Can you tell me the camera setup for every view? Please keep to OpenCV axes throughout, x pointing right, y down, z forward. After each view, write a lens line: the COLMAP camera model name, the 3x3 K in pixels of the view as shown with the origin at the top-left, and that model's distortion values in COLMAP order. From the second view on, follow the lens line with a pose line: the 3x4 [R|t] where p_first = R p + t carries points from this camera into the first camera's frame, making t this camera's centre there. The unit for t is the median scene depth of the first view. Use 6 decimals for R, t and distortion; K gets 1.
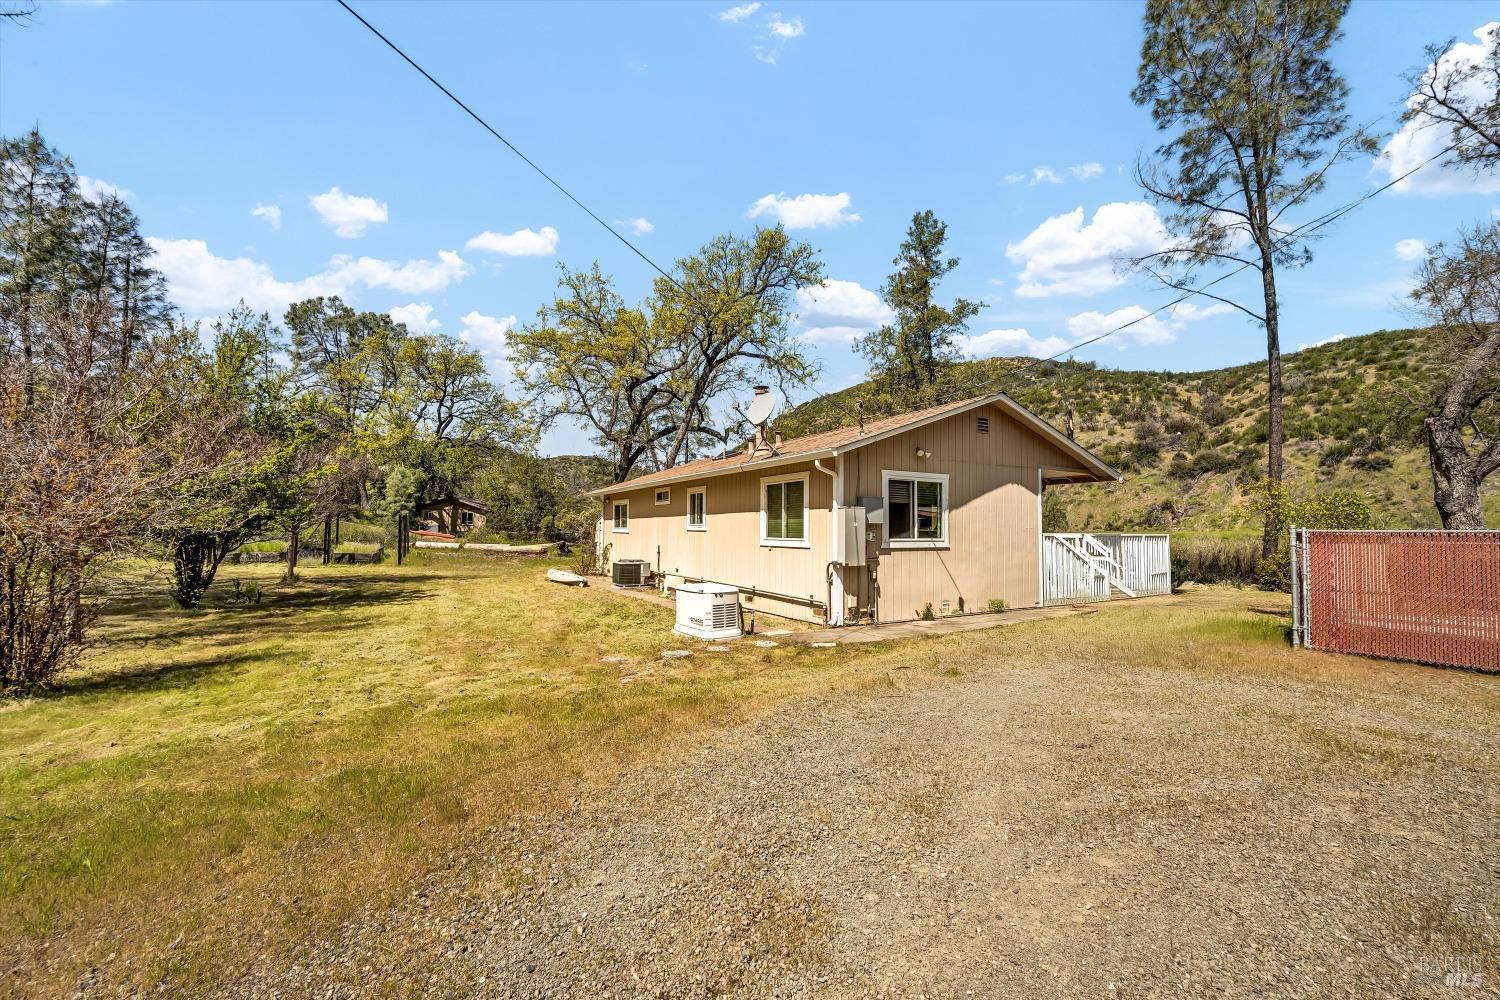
lens RADIAL K [[614.0, 0, 756.9], [0, 614.0, 498.8], [0, 0, 1]] dist [0.000148, 0.000355]
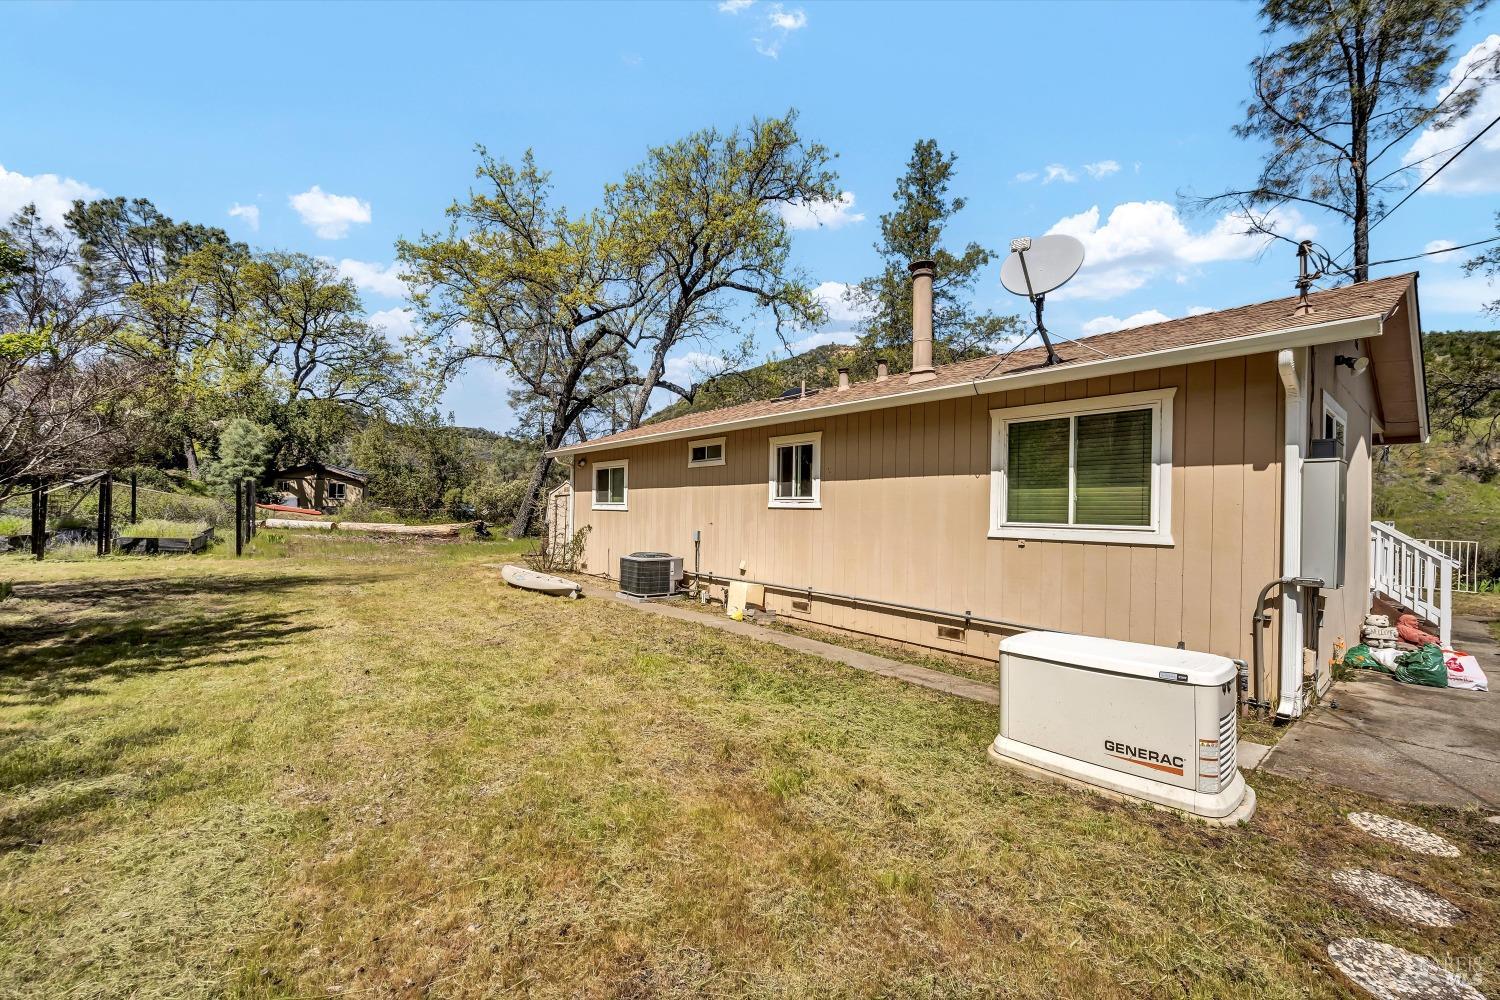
lens RADIAL K [[612.2, 0, 759.3], [0, 612.2, 507.7], [0, 0, 1]] dist [-0.000438, 0.000008]
pose [[0.985168, 0.013127, 0.171088, -0.097456], [-0.021123, 0.998764, 0.045001, 0.010591], [-0.170285, -0.047948, 0.984228, 0.175195]]
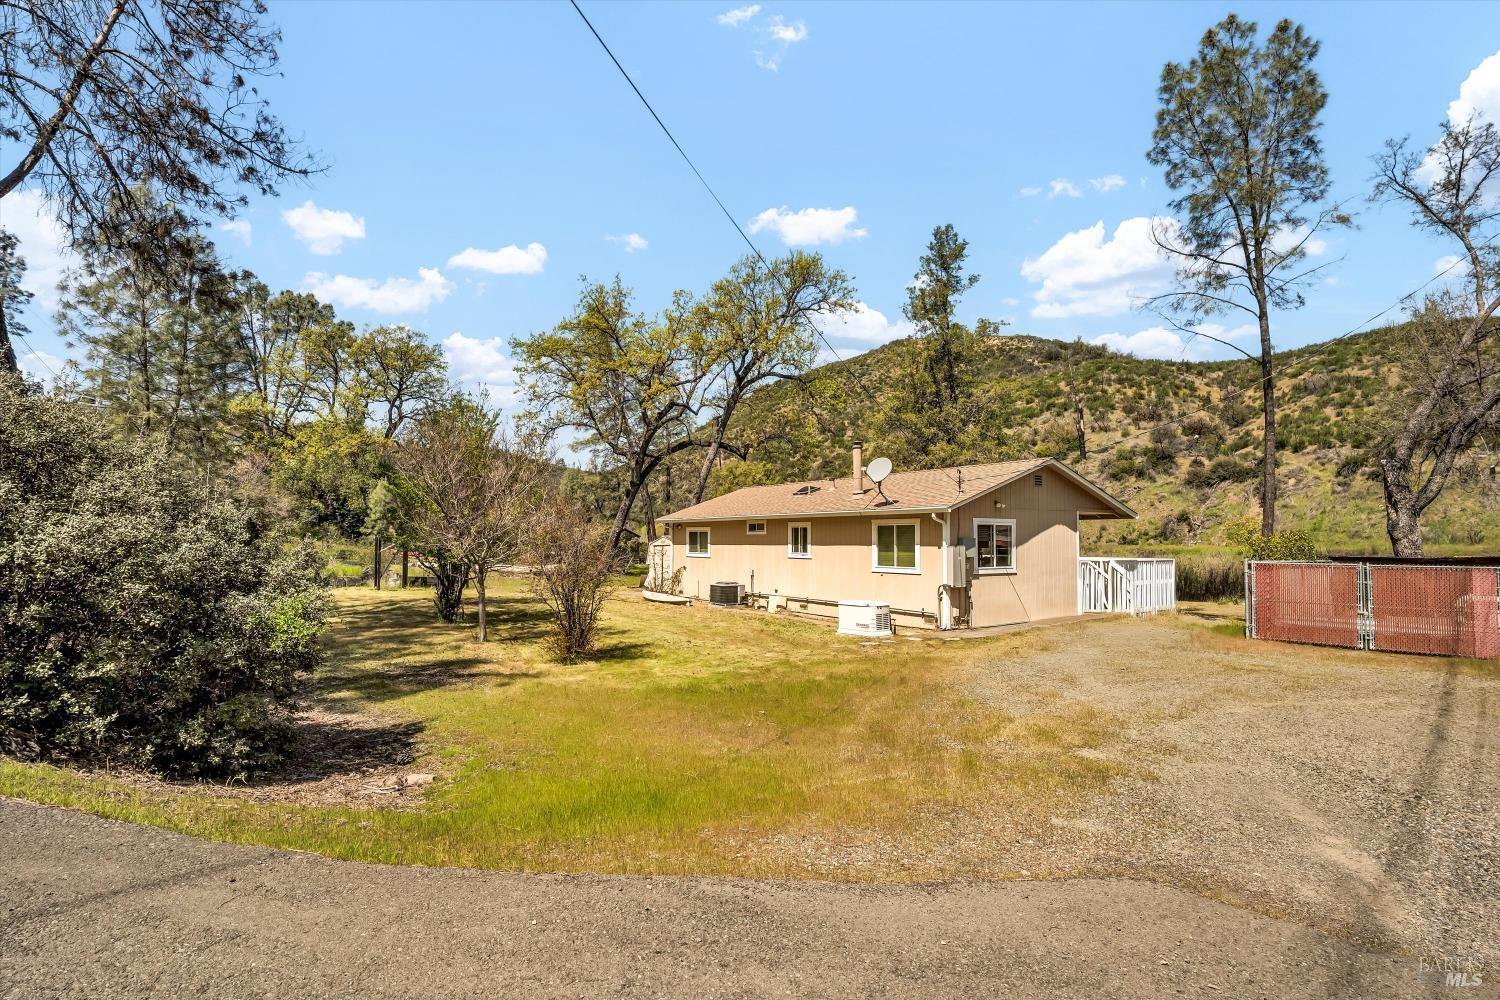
lens RADIAL K [[769.4, 0, 750.0], [0, 769.4, 500.0], [0, 0, 1]] dist [0.000476, -0.000521]
pose [[0.997435, 0.001092, 0.071572, -0.126998], [-0.001080, 0.999999, -0.000213, -0.025914], [-0.071572, 0.000135, 0.997435, -0.209864]]
